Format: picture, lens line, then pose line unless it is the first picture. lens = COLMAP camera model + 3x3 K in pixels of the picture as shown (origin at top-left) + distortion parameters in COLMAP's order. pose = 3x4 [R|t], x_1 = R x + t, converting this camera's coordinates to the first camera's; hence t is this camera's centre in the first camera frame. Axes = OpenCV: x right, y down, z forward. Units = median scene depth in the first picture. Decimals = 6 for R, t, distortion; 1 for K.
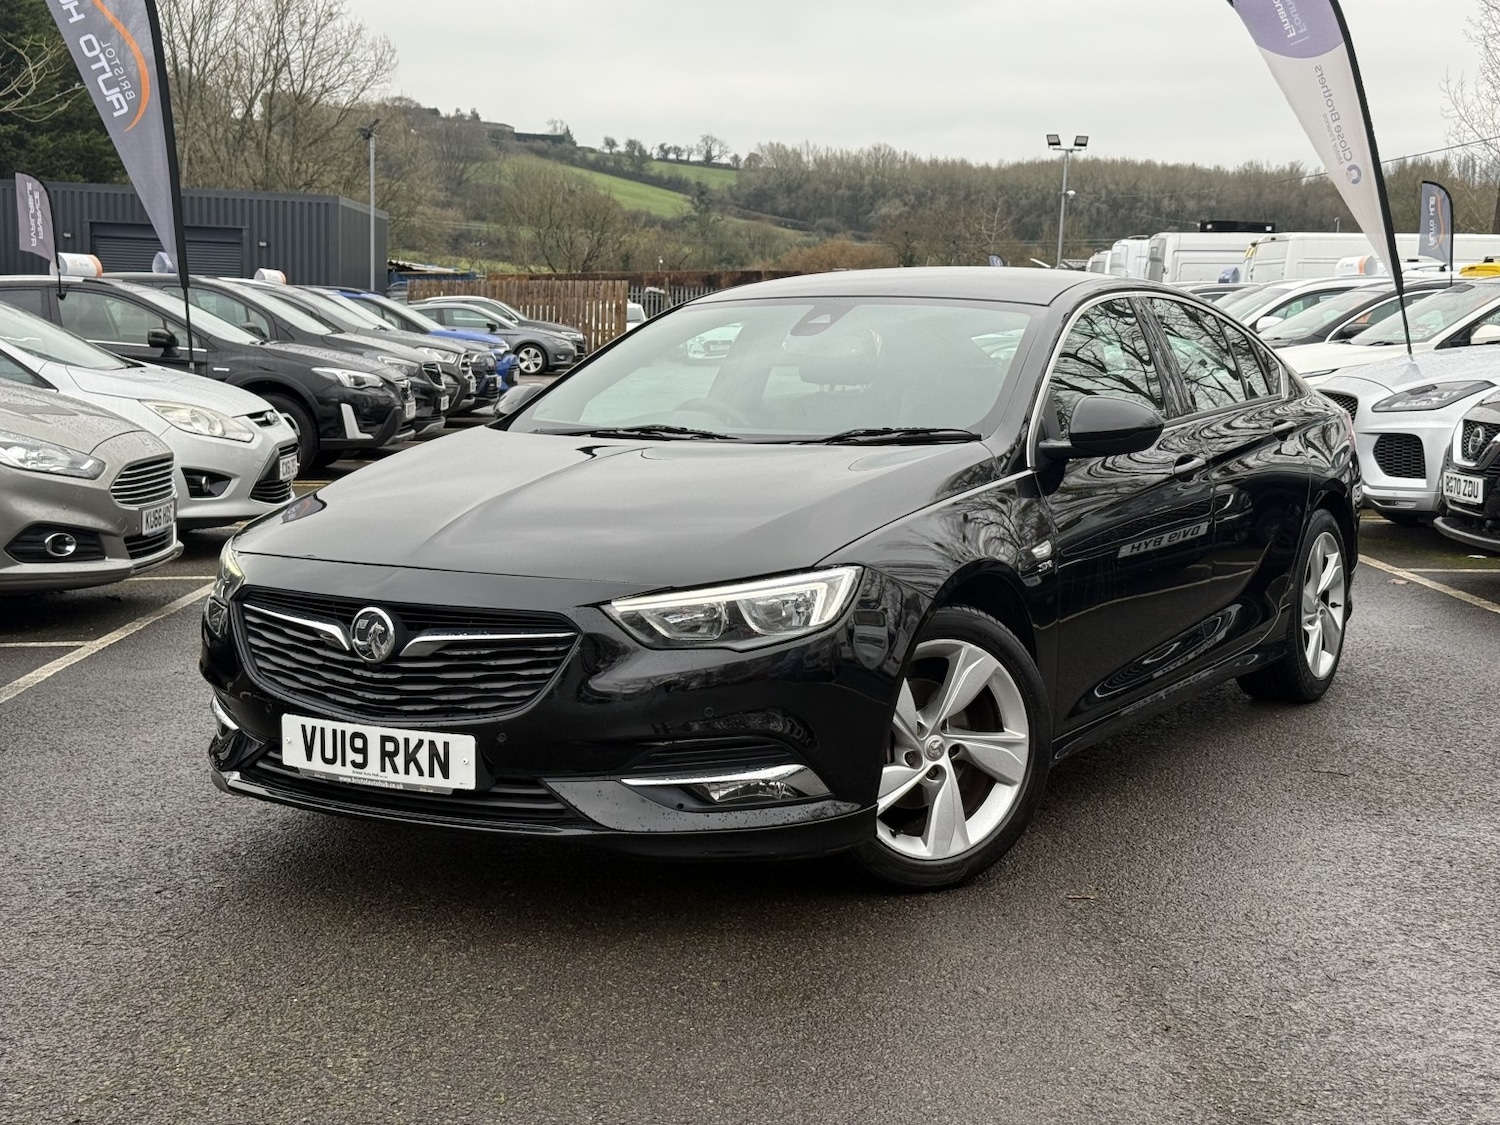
lens RADIAL K [[2122.4, 0, 749.2], [0, 2122.4, 569.5], [0, 0, 1]] dist [0.189234, -0.404003]
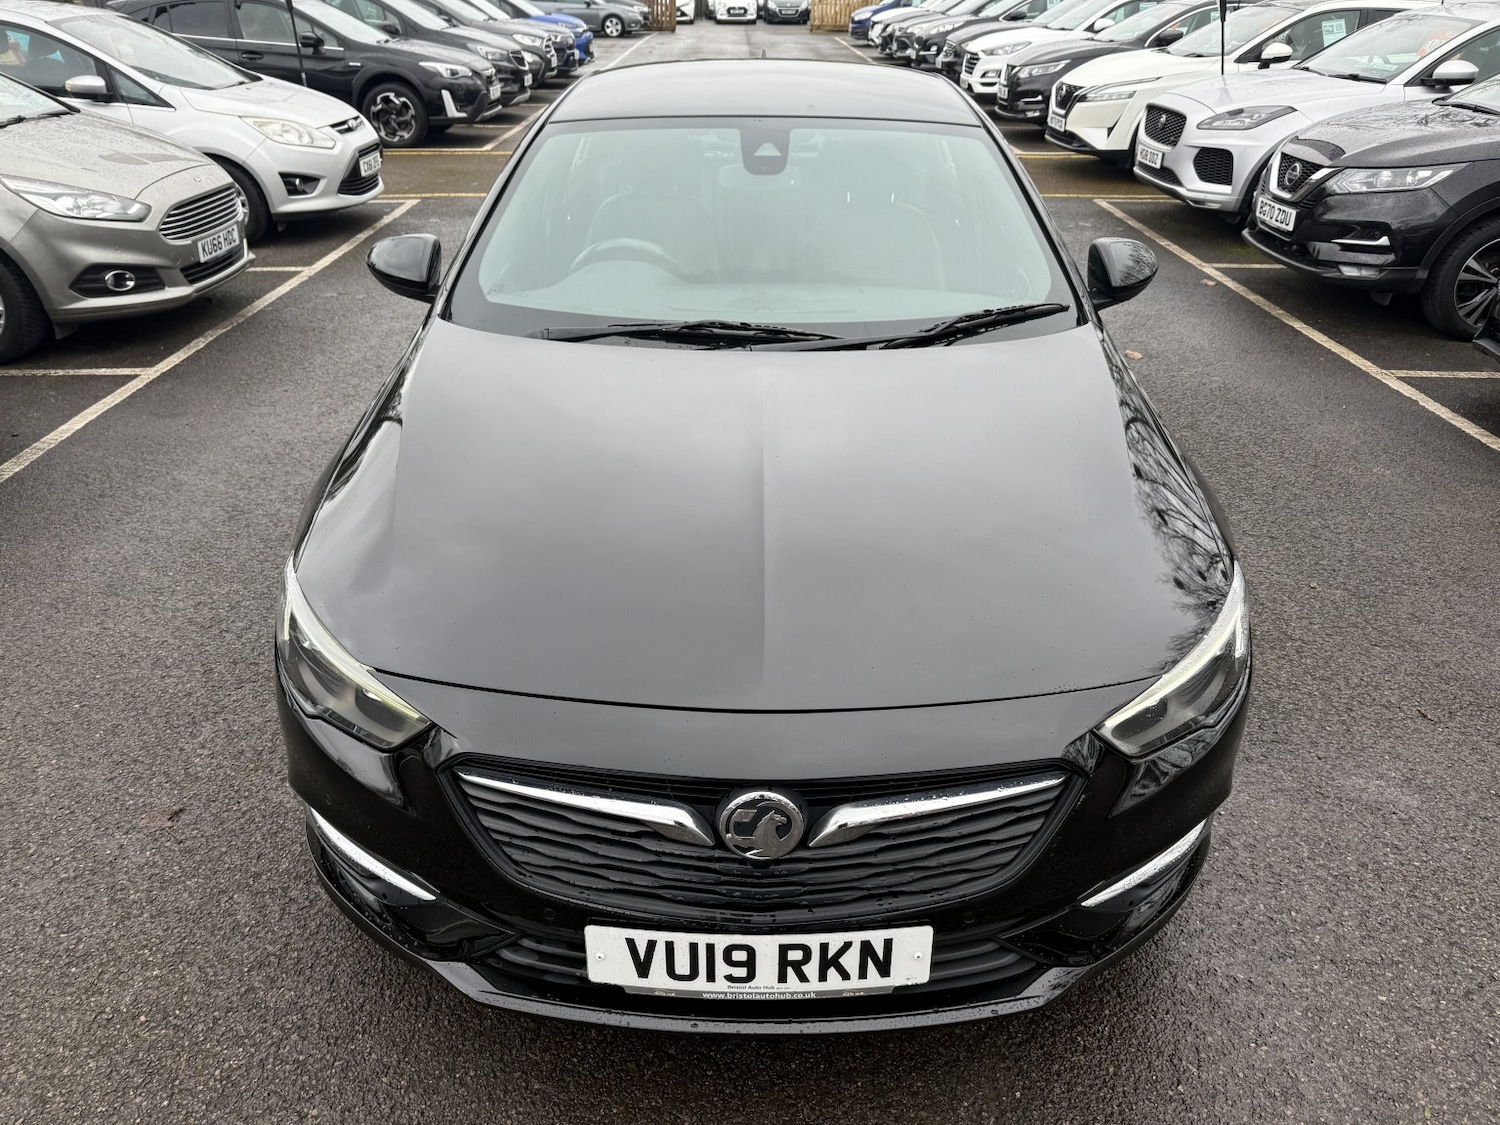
lens RADIAL K [[1138.1, 0, 745.8], [0, 1138.1, 574.0], [0, 0, 1]] dist [-0.002294, -0.003349]
pose [[0.999863, 0.011682, -0.011763, 0.036364], [-0.006756, 0.935056, 0.354436, -0.078824], [0.015139, -0.354308, 0.935006, 0.324511]]
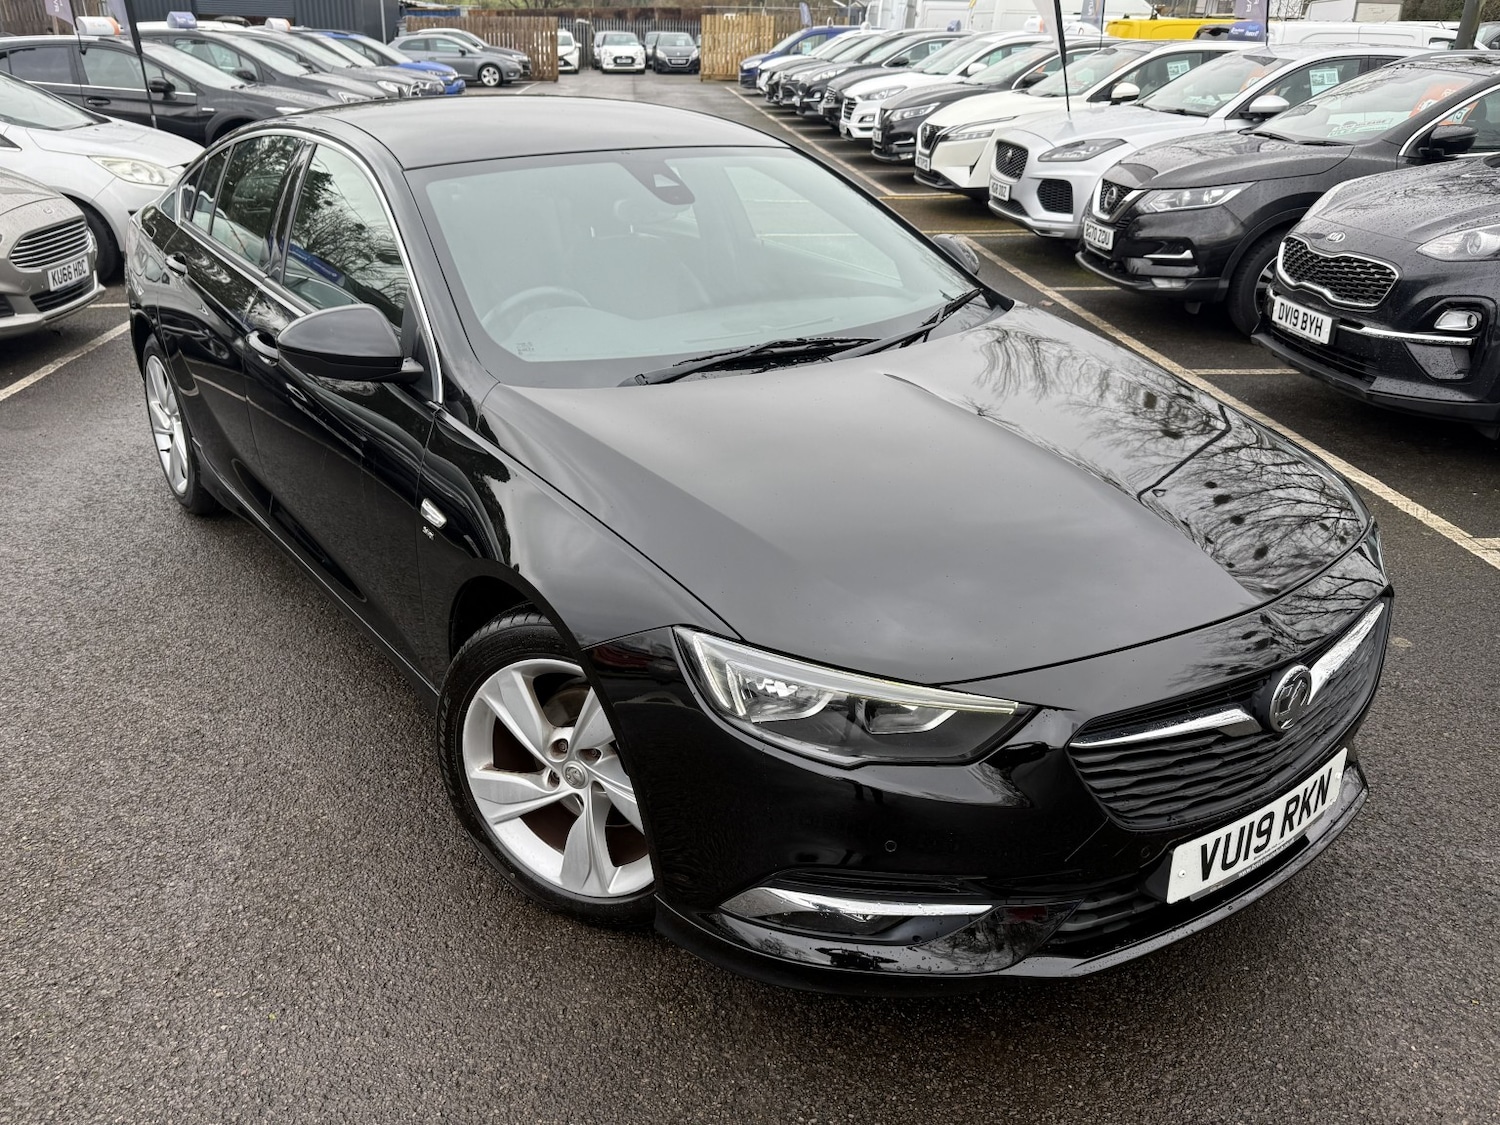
lens RADIAL K [[1255.2, 0, 750.9], [0, 1255.2, 565.9], [0, 0, 1]] dist [0.063048, -0.108615]
pose [[0.997967, -0.020944, 0.060189, 0.070224], [0.003406, 0.960633, 0.277801, -0.062773], [-0.063638, -0.277031, 0.958751, 0.223212]]
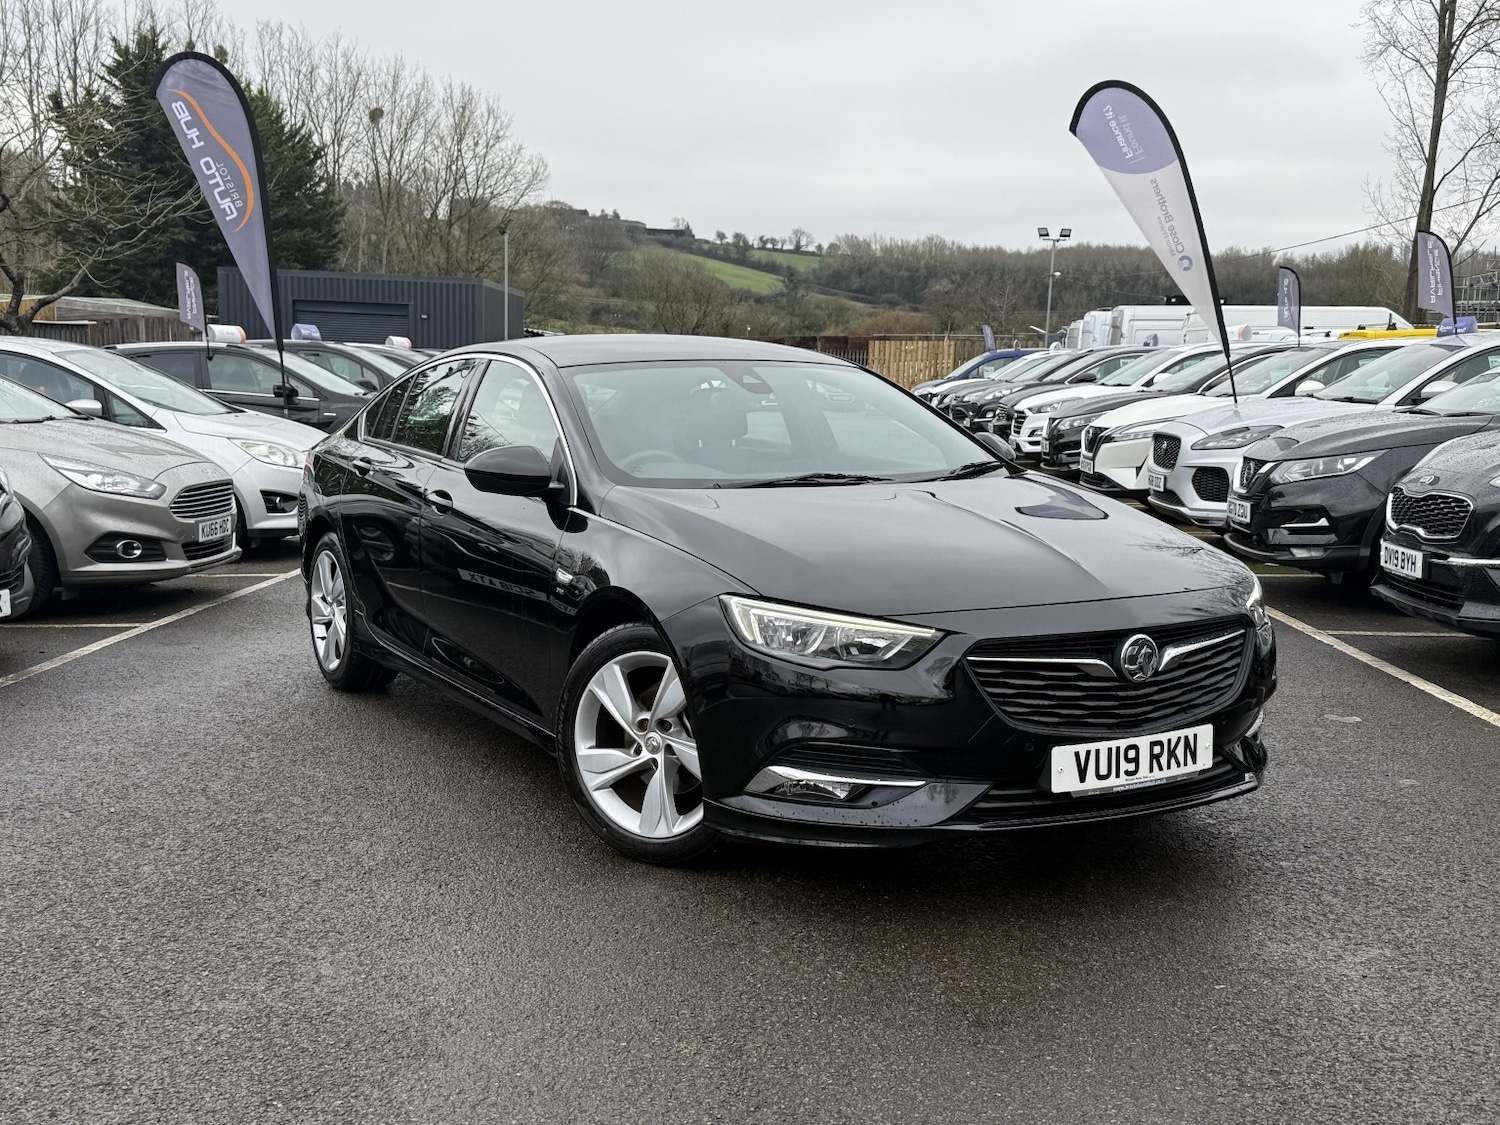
lens RADIAL K [[1668.9, 0, 750.9], [0, 1668.9, 570.4], [0, 0, 1]] dist [0.198638, -0.455286]
pose [[0.998761, 0.005673, -0.049430, 0.099353], [-0.005676, 0.999984, 0.000082, -0.000787], [0.049430, 0.000199, 0.998778, -0.010182]]
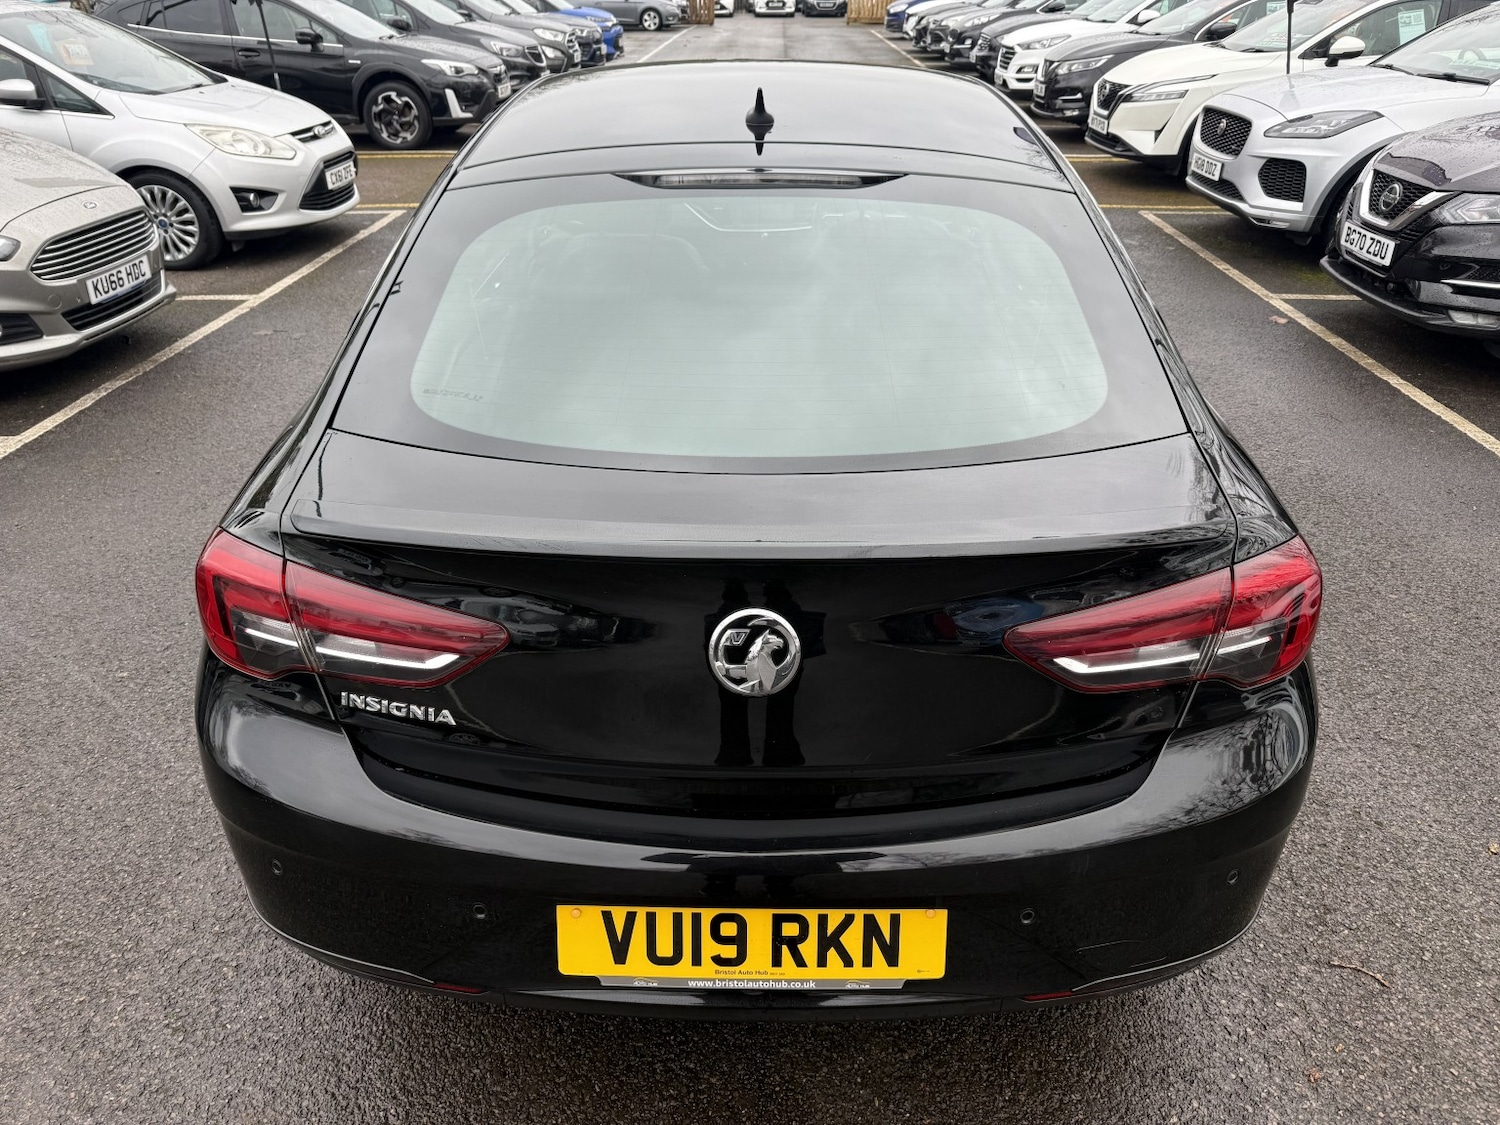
lens RADIAL K [[1072.2, 0, 747.0], [0, 1072.2, 568.2], [0, 0, 1]] dist [-0.005587, -0.000187]
pose [[0.998632, 0.025229, -0.045792, 0.060562], [-0.006053, 0.925764, 0.378055, -0.092257], [0.051930, -0.377260, 0.924650, 0.470021]]
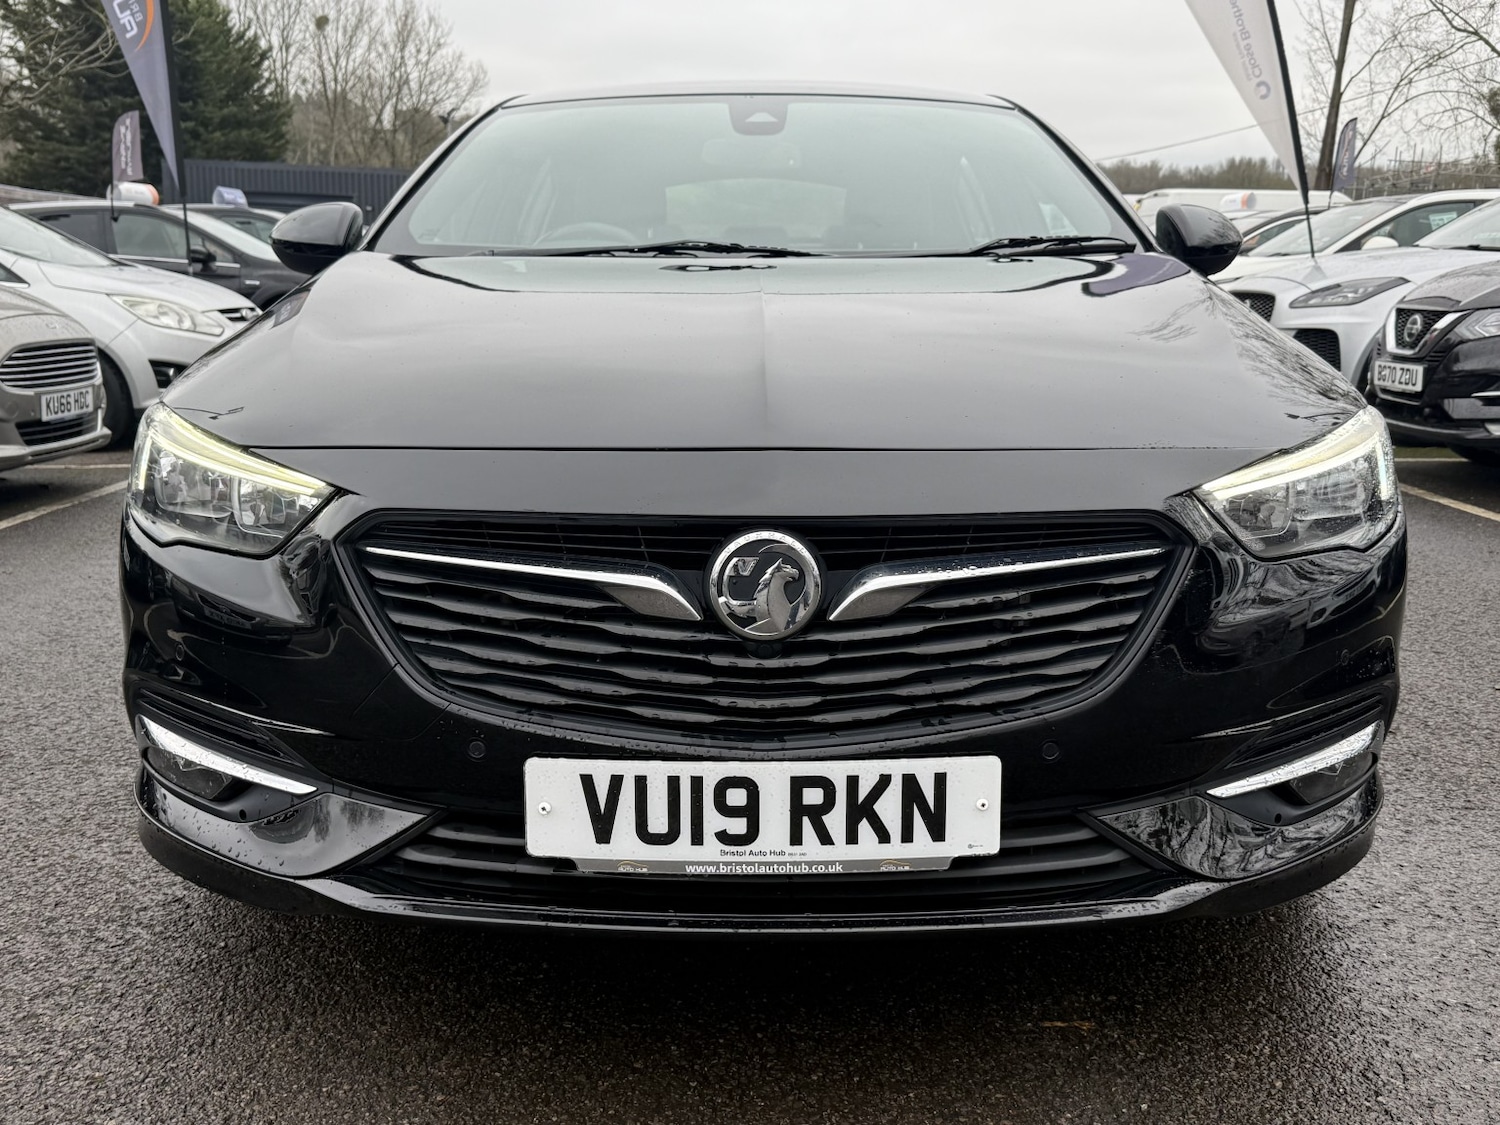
lens RADIAL K [[1521.1, 0, 740.2], [0, 1521.1, 565.2], [0, 0, 1]] dist [0.106446, -0.231358]
pose [[0.999953, 0.001636, -0.009507, 0.036009], [-0.000980, 0.997650, 0.068505, 0.000910], [0.009597, -0.068493, 0.997605, 0.298864]]
